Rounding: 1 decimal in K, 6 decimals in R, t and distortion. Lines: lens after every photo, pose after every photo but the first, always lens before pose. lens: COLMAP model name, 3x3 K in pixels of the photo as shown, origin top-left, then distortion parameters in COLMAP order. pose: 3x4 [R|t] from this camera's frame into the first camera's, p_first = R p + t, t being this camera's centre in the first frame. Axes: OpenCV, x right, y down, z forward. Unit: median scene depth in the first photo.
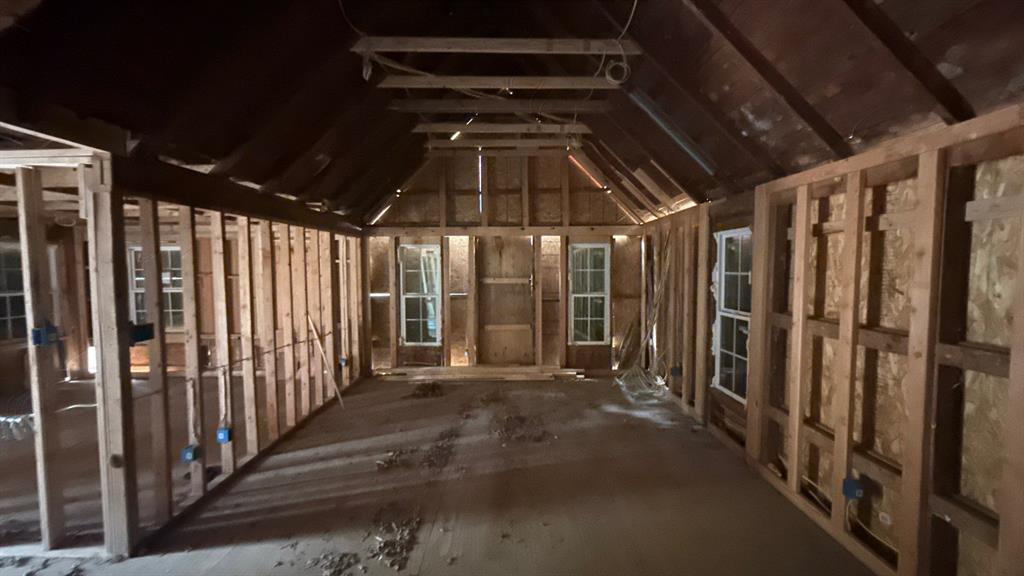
lens RADIAL K [[406.4, 0, 512.0], [0, 406.4, 288.0], [0, 0, 1]] dist [-0.002199, -0.000275]
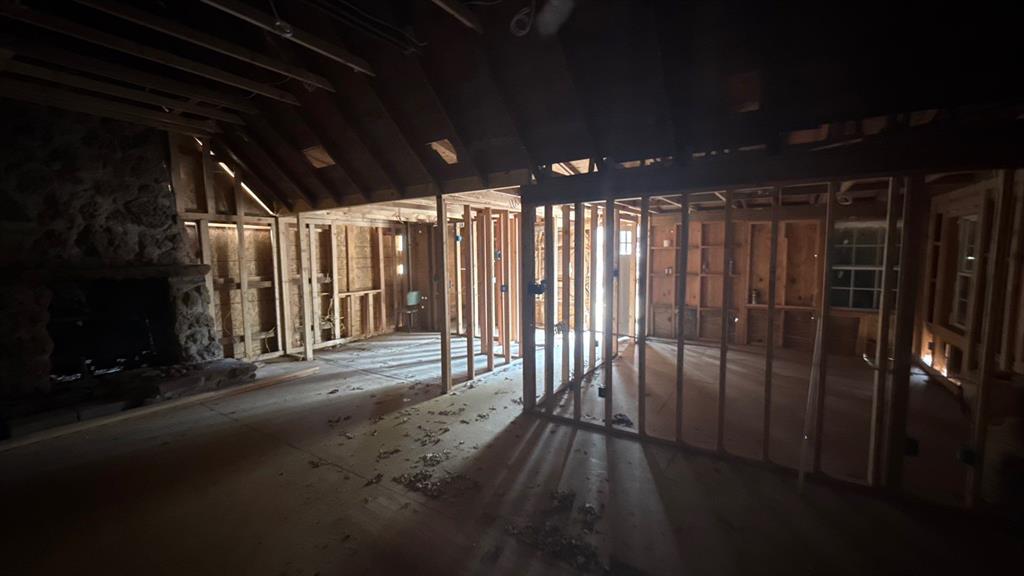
lens RADIAL K [[406.4, 0, 512.0], [0, 406.4, 288.0], [0, 0, 1]] dist [-0.002199, -0.000275]
pose [[-0.555118, 0.087942, -0.827110, 0.415985], [-0.027072, 0.991958, 0.123639, -0.079126], [0.831331, 0.091025, -0.548273, 1.482434]]
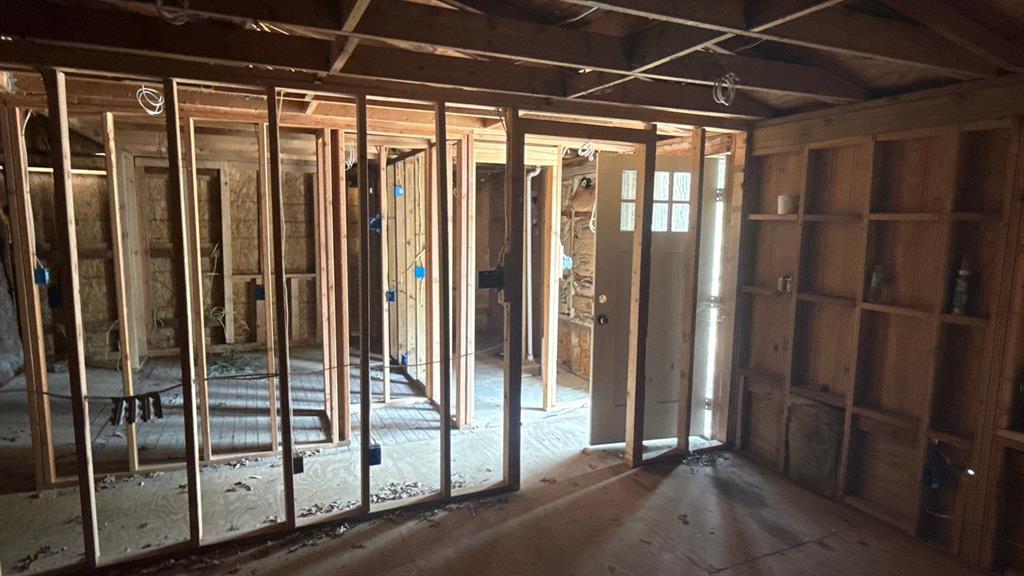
lens RADIAL K [[579.2, 0, 512.0], [0, 579.2, 288.0], [0, 0, 1]] dist [0.000471, 0.000123]
pose [[-0.910538, 0.046230, -0.410833, -1.122553], [-0.028175, 0.984479, 0.173226, -0.091347], [0.412465, 0.169304, -0.895103, 1.785274]]
